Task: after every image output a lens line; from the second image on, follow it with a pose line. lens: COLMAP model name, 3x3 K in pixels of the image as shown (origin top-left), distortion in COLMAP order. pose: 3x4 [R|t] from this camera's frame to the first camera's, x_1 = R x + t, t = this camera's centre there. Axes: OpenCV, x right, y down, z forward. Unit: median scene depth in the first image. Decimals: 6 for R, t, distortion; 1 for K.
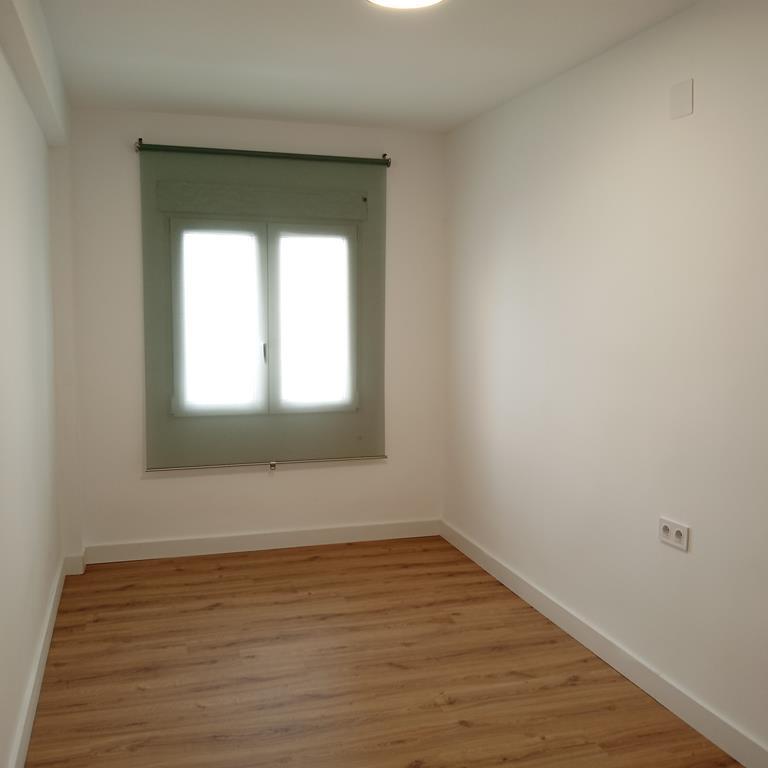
lens RADIAL K [[823.5, 0, 390.1], [0, 823.5, 387.4], [0, 0, 1]] dist [0.165140, -0.405880]
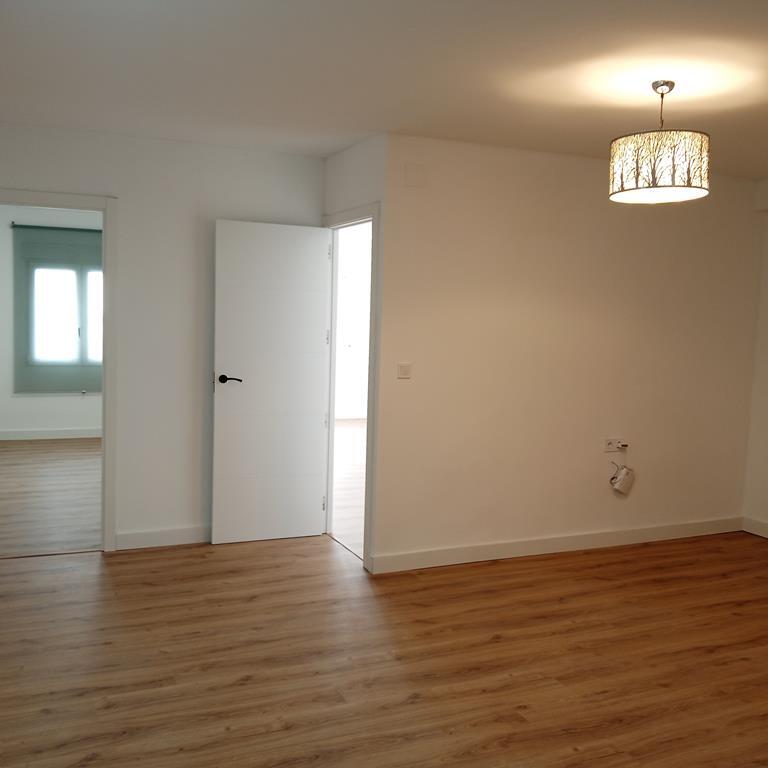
lens RADIAL K [[823.5, 0, 390.1], [0, 823.5, 387.4], [0, 0, 1]] dist [0.165140, -0.405880]
pose [[0.990598, 0.009262, 0.136491, 0.312671], [-0.008086, 0.999925, -0.009166, 0.101857], [-0.136565, 0.007976, 0.990599, -1.062008]]
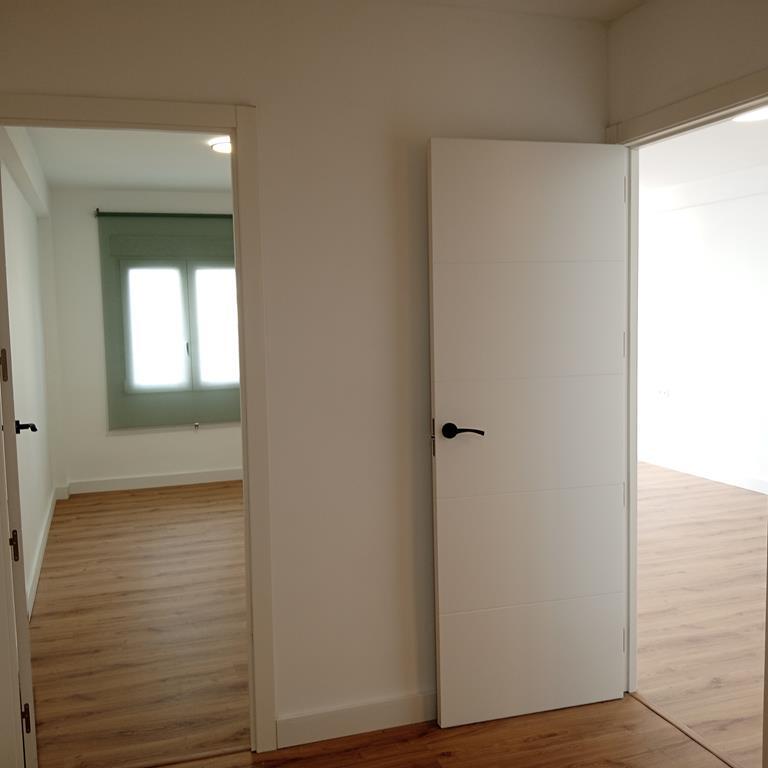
lens RADIAL K [[823.5, 0, 390.1], [0, 823.5, 387.4], [0, 0, 1]] dist [0.165140, -0.405880]
pose [[0.999120, -0.032780, 0.026178, 0.177626], [0.032939, 0.999441, -0.005659, 0.050059], [-0.025978, 0.006516, 0.999641, -0.517449]]
